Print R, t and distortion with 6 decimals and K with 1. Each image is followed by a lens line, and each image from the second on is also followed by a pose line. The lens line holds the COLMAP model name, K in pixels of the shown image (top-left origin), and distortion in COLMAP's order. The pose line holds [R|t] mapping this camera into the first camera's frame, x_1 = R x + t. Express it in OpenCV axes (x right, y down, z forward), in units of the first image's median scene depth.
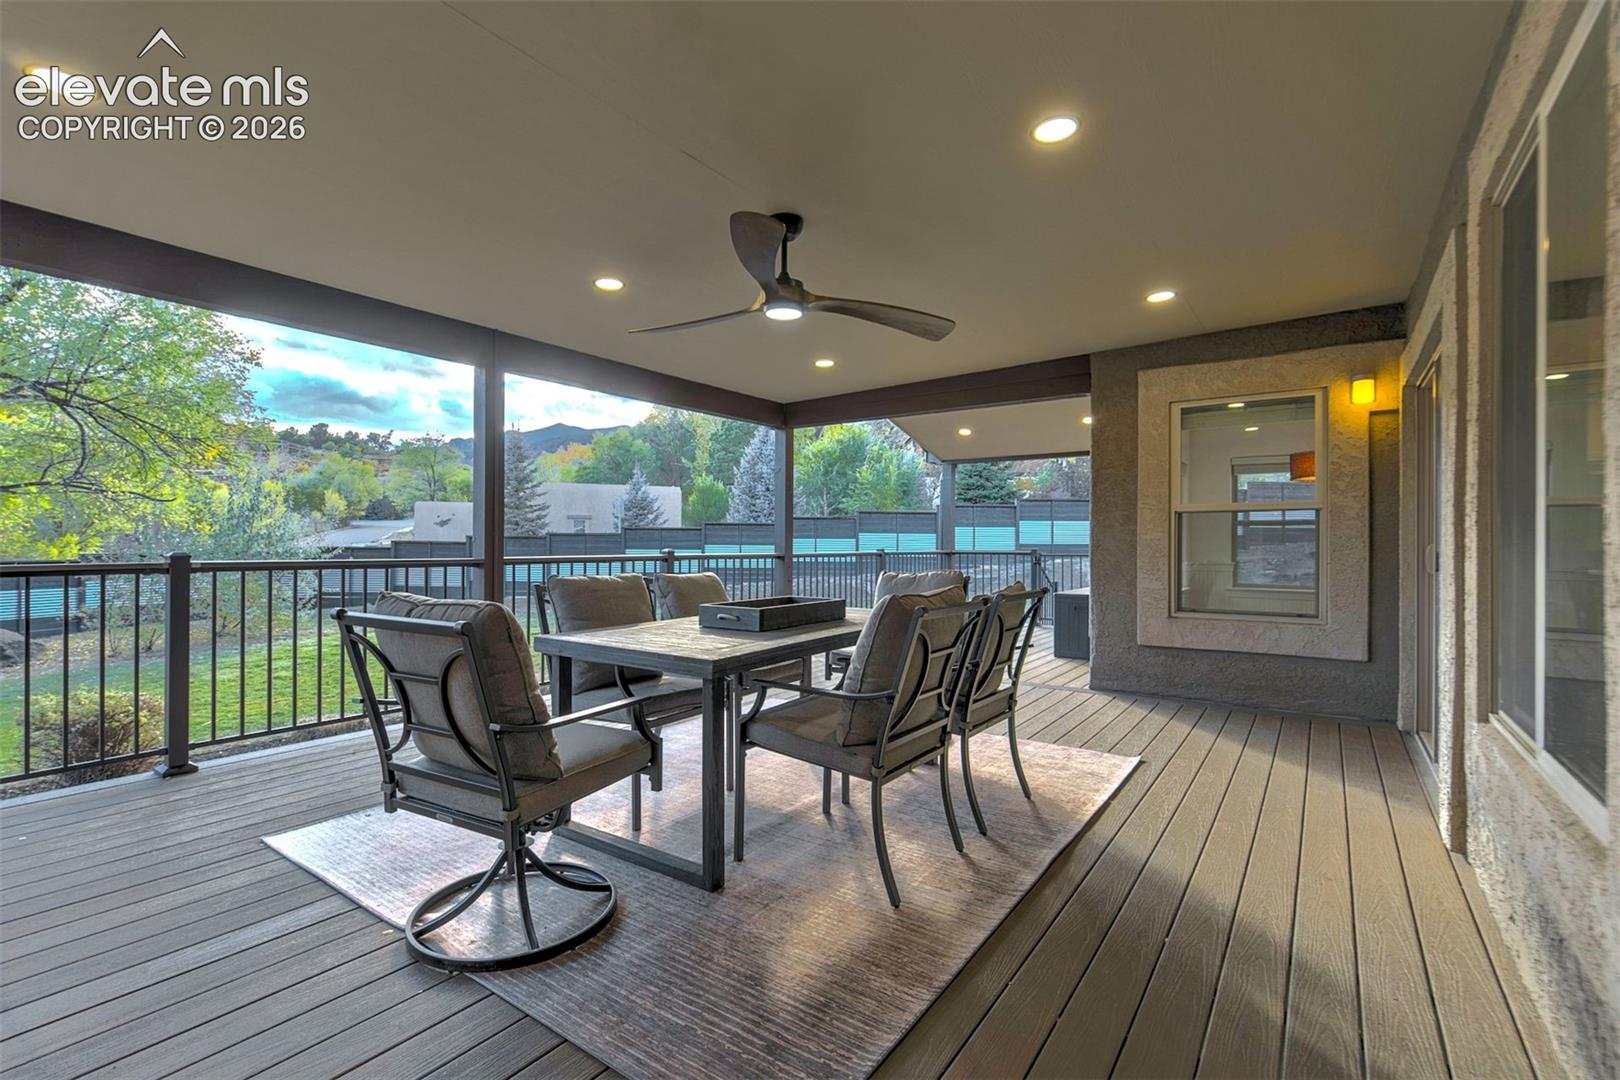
lens RADIAL K [[740.6, 0, 833.6], [0, 740.6, 541.3], [0, 0, 1]] dist [0.004033, -0.001239]
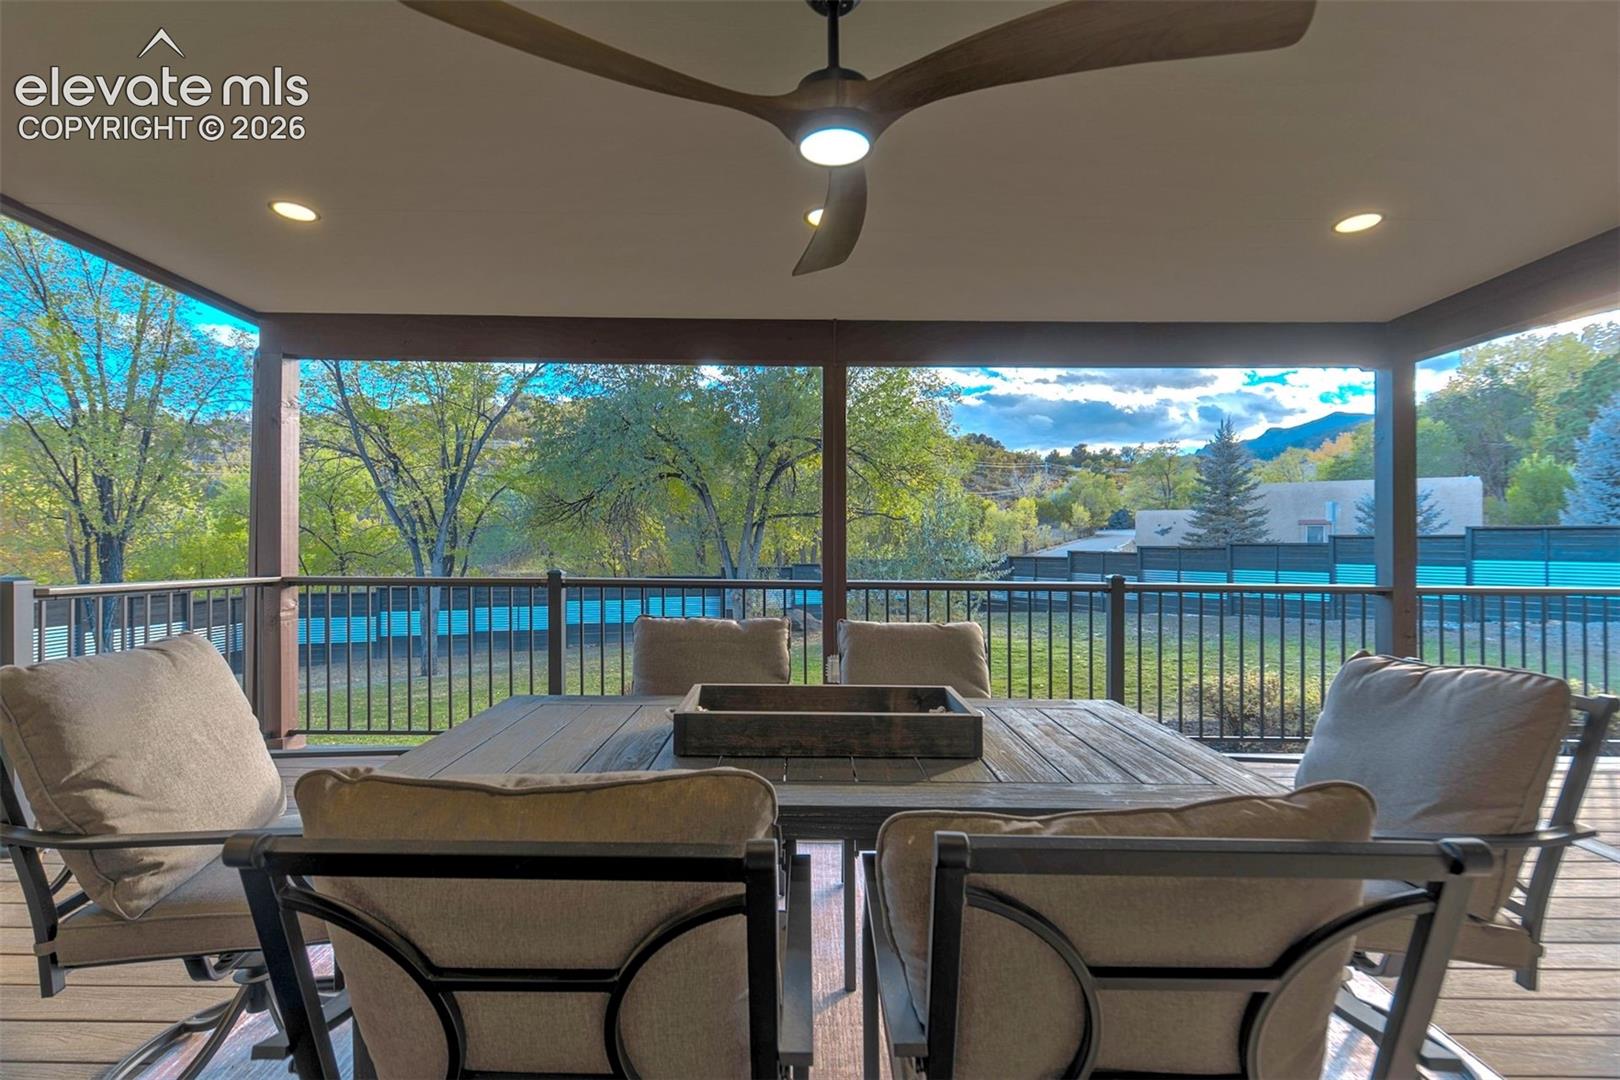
lens RADIAL K [[740.6, 0, 820.3], [0, 740.6, 533.9], [0, 0, 1]] dist [0.004033, -0.001239]
pose [[0.546843, -0.012351, -0.837144, 0.047263], [-0.004142, 0.999839, -0.017457, -0.003297], [0.837225, 0.013014, 0.546703, 0.092450]]
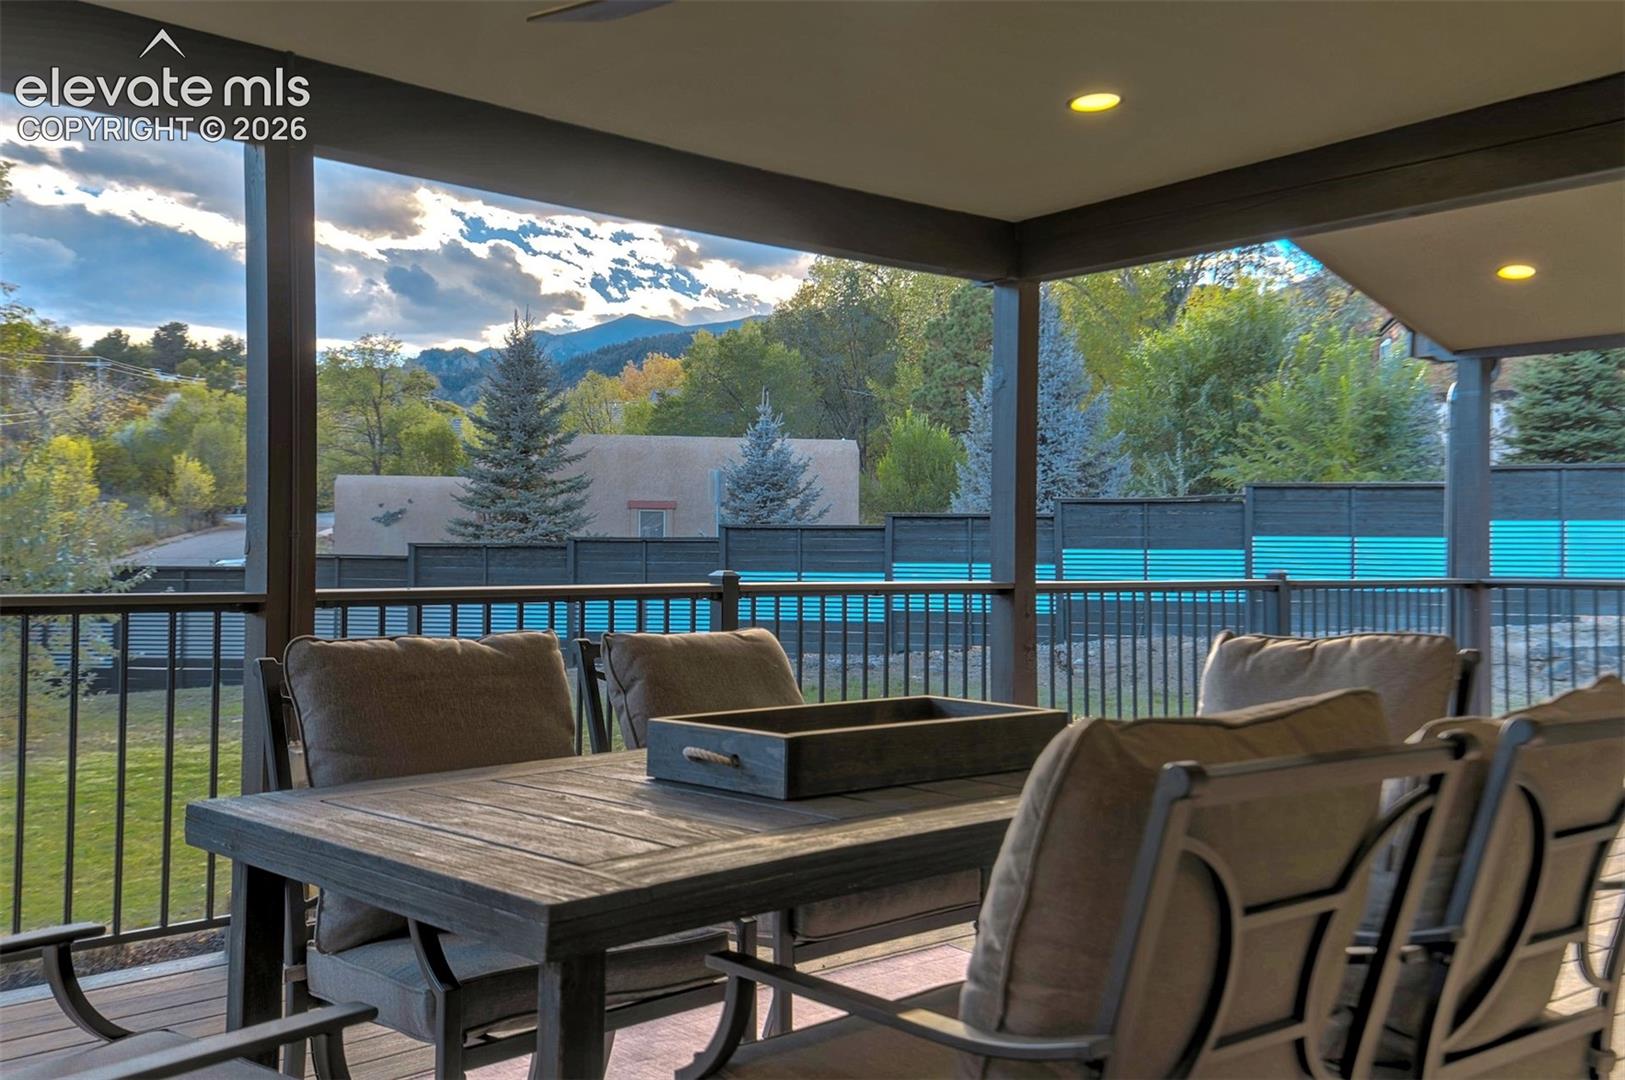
lens RADIAL K [[1575.1, 0, 823.8], [0, 1575.1, 544.6], [0, 0, 1]] dist [0.245055, 0.000000]
pose [[0.971046, -0.001631, -0.238889, 0.011826], [-0.000030, 0.999976, -0.006951, 0.000330], [0.238894, 0.006757, 0.971022, 0.029486]]
